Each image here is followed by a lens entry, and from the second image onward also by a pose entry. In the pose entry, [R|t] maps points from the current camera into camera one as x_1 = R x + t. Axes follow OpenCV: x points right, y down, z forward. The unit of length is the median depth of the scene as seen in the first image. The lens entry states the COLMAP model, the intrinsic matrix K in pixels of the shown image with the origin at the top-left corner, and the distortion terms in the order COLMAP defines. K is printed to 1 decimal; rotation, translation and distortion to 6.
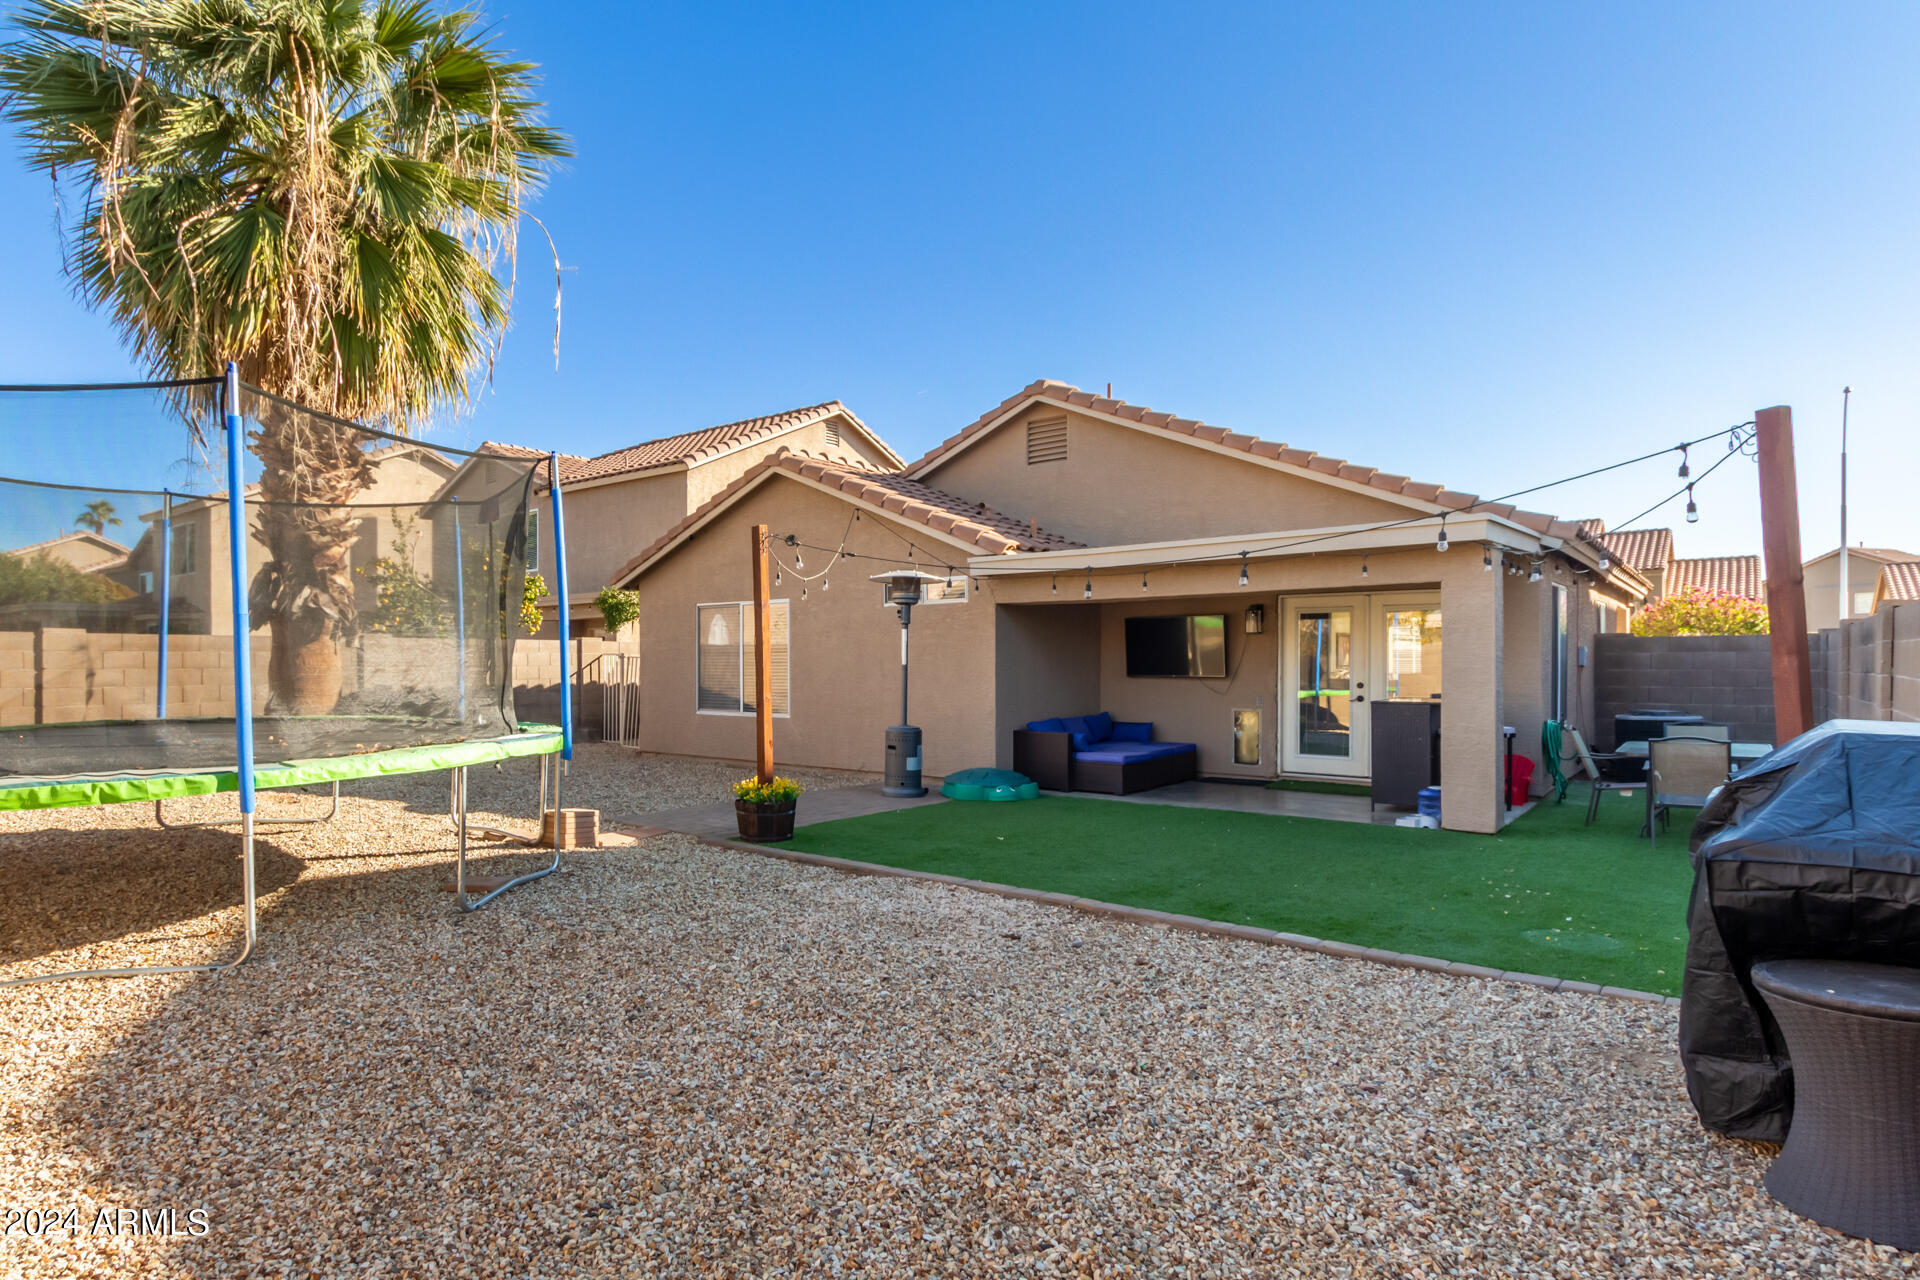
lens RADIAL K [[922.9, 0, 932.9], [0, 922.9, 672.8], [0, 0, 1]] dist [0.005004, -0.001443]
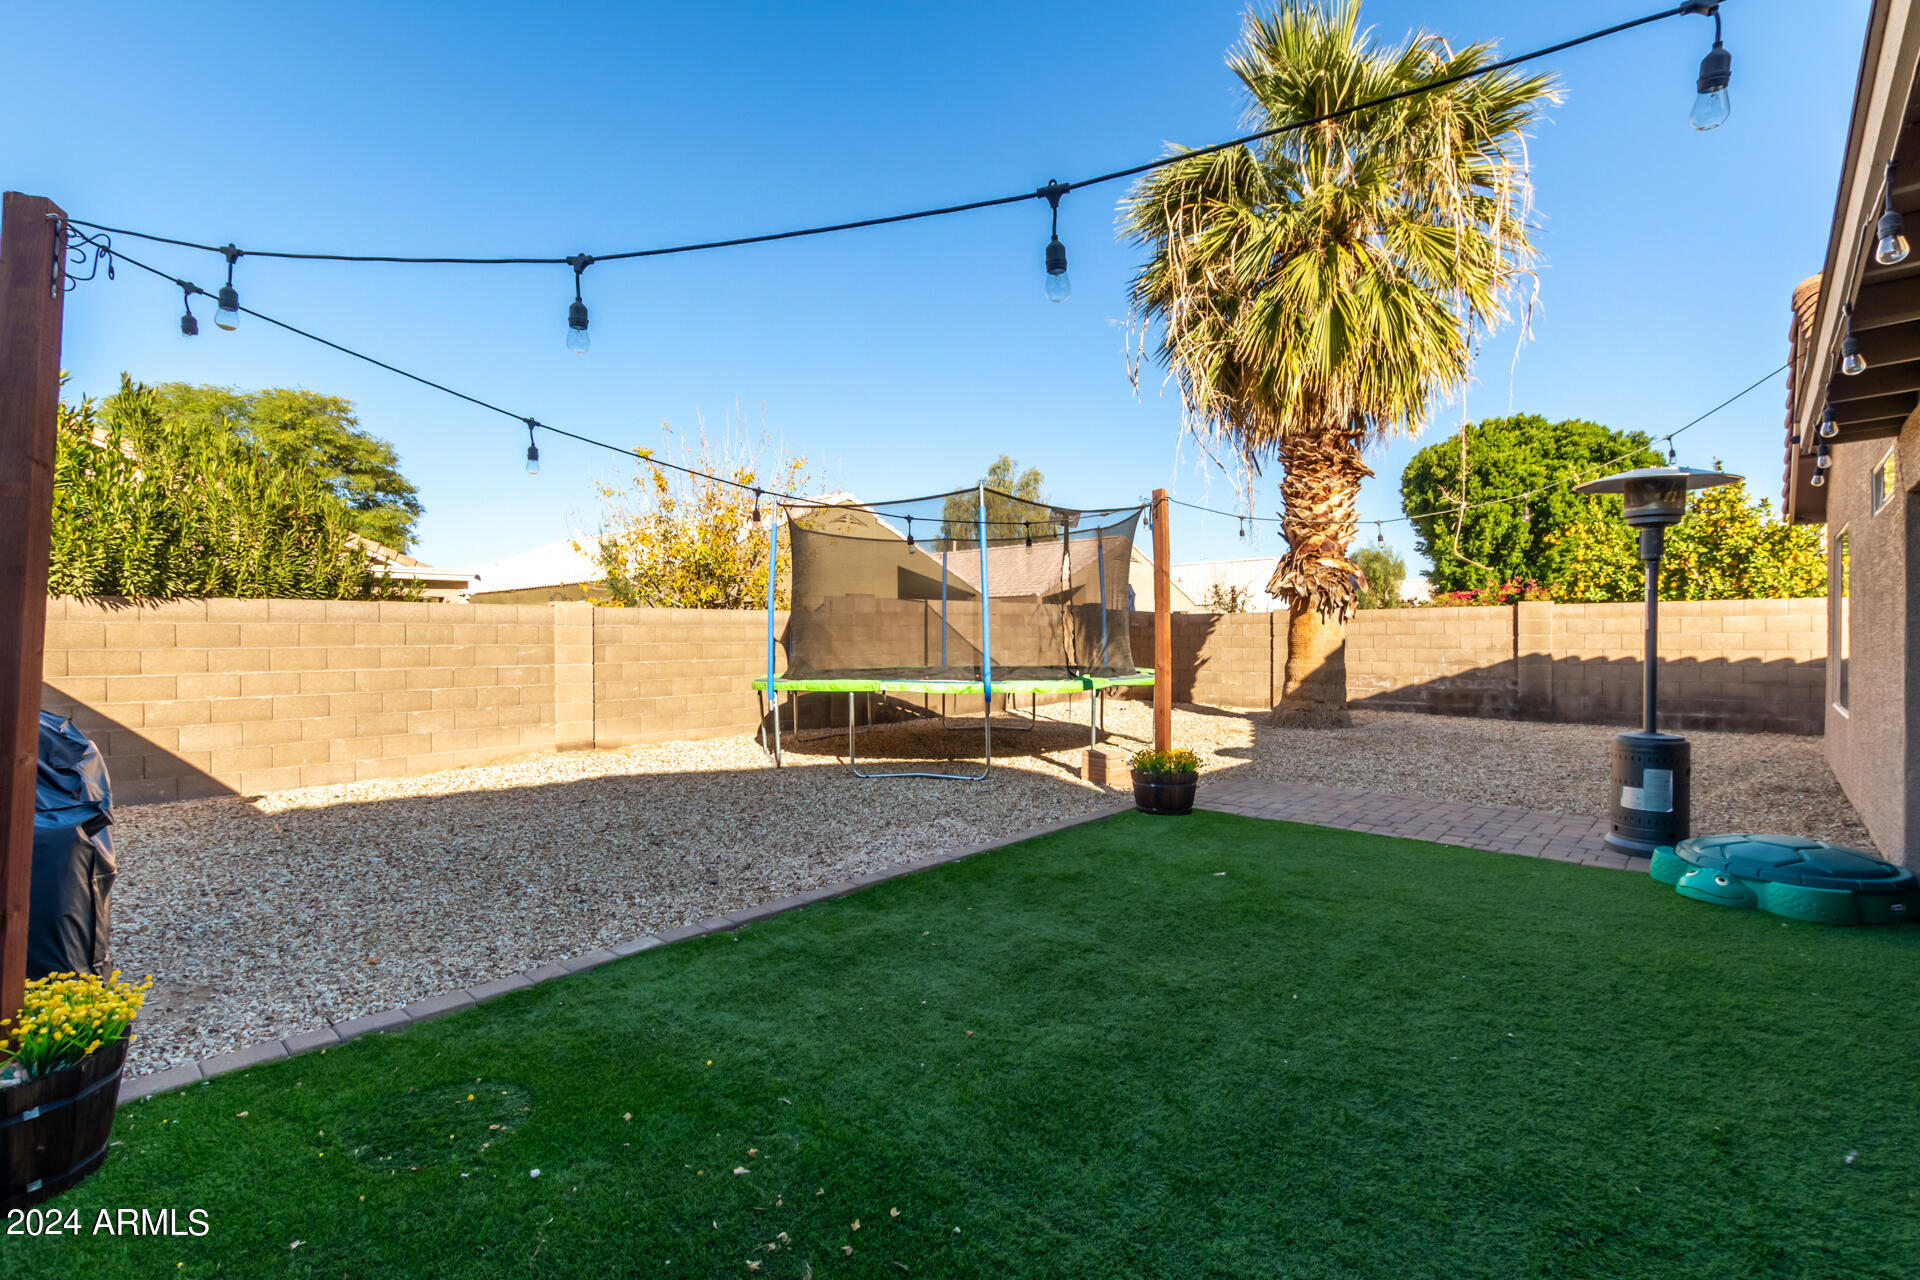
lens RADIAL K [[872.7, 0, 969.7], [0, 872.7, 649.7], [0, 0, 1]] dist [0.002469, 0.000687]
pose [[-0.004007, 0.015913, -0.999865, 0.458152], [-0.006338, 0.999853, 0.015938, -0.001708], [0.999972, 0.006401, -0.003905, 0.496557]]
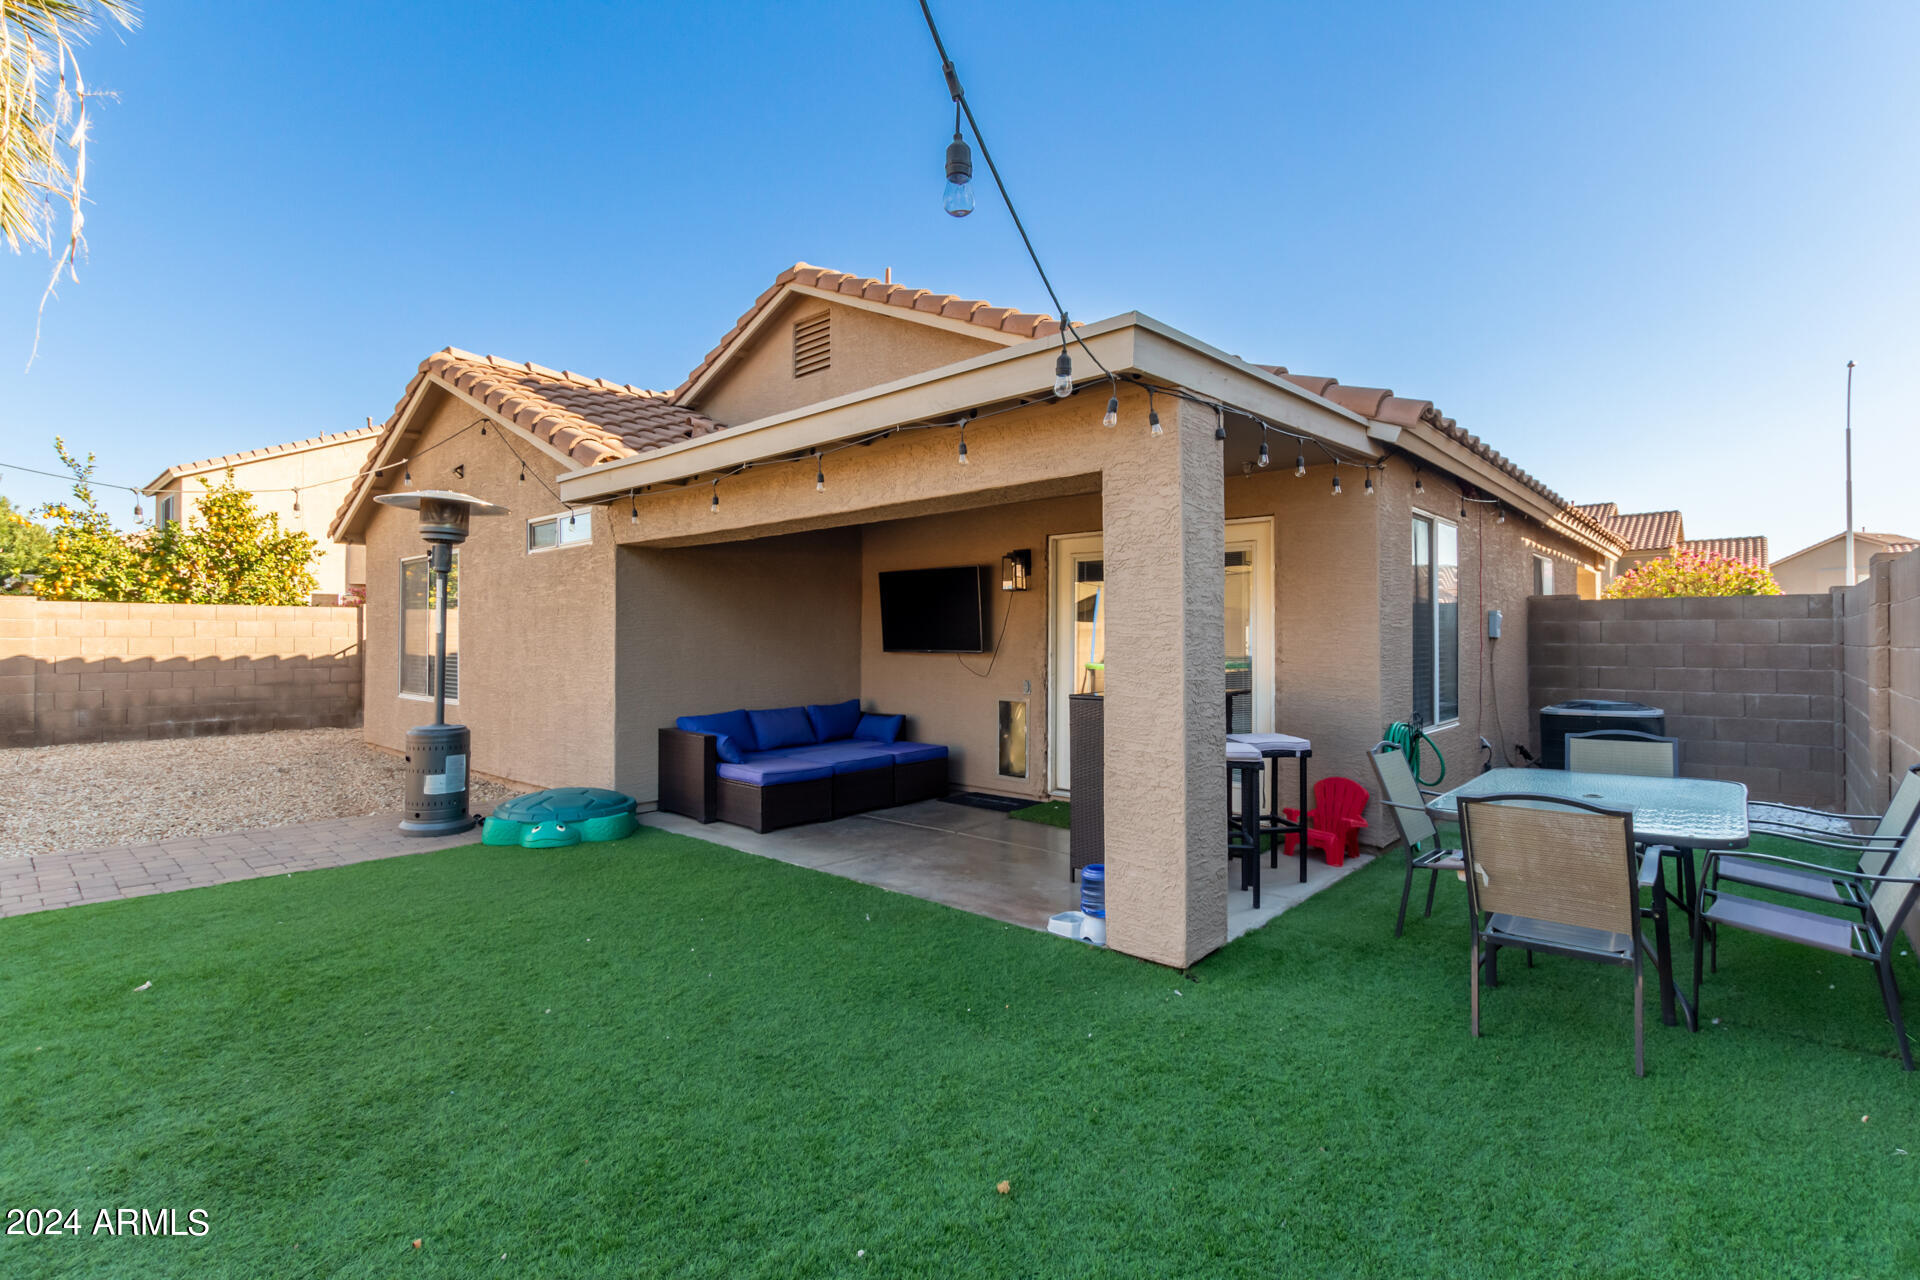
lens RADIAL K [[872.7, 0, 970.4], [0, 872.7, 629.3], [0, 0, 1]] dist [0.002469, 0.000687]
pose [[0.999935, 0.001572, -0.011313, 0.311128], [-0.001819, 0.999759, -0.021861, 0.001318], [0.011276, 0.021880, 0.999697, 0.328785]]
